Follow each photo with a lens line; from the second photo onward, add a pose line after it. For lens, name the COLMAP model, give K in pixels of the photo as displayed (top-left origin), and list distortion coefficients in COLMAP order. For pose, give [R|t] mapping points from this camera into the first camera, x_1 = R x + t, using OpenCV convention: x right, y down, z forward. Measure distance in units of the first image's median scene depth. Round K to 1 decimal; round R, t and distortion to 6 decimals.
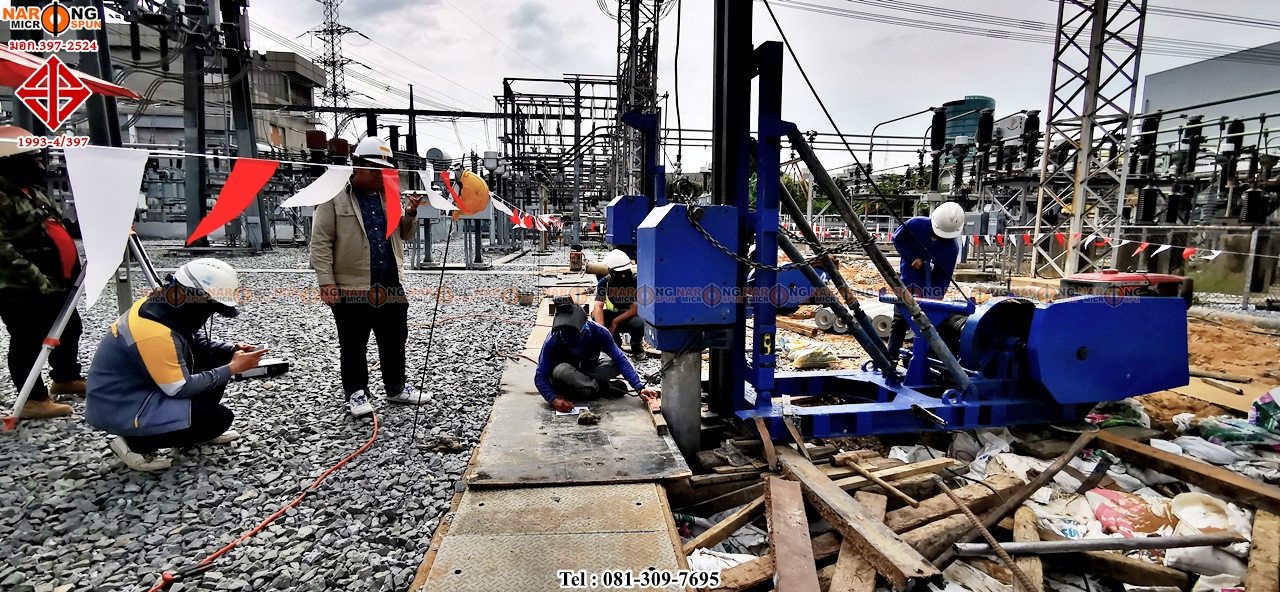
lens RADIAL K [[597.6, 0, 634.8], [0, 597.6, 296.5], [0, 0, 1]] dist [-0.003759, -0.000156]
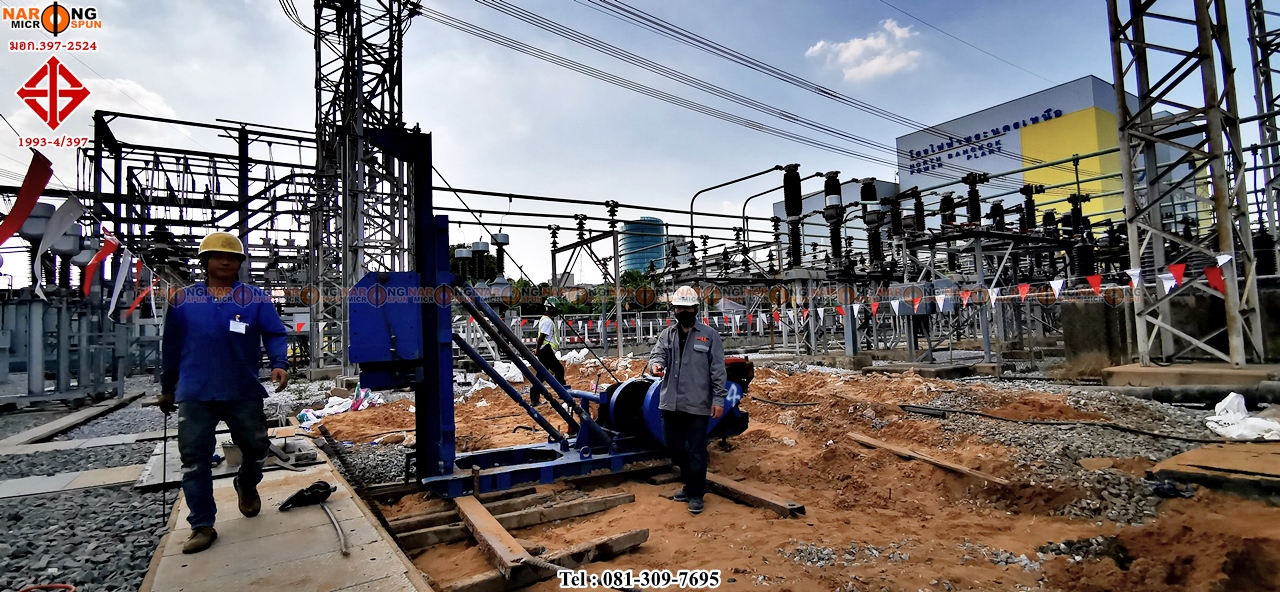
lens RADIAL K [[577.0, 0, 644.4], [0, 577.0, 302.5], [0, 0, 1]] dist [0.001168, -0.000132]
pose [[0.867717, -0.032797, 0.495976, -0.038693], [0.122269, 0.981245, -0.149024, -0.025551], [-0.481786, 0.189953, 0.855453, 0.308342]]
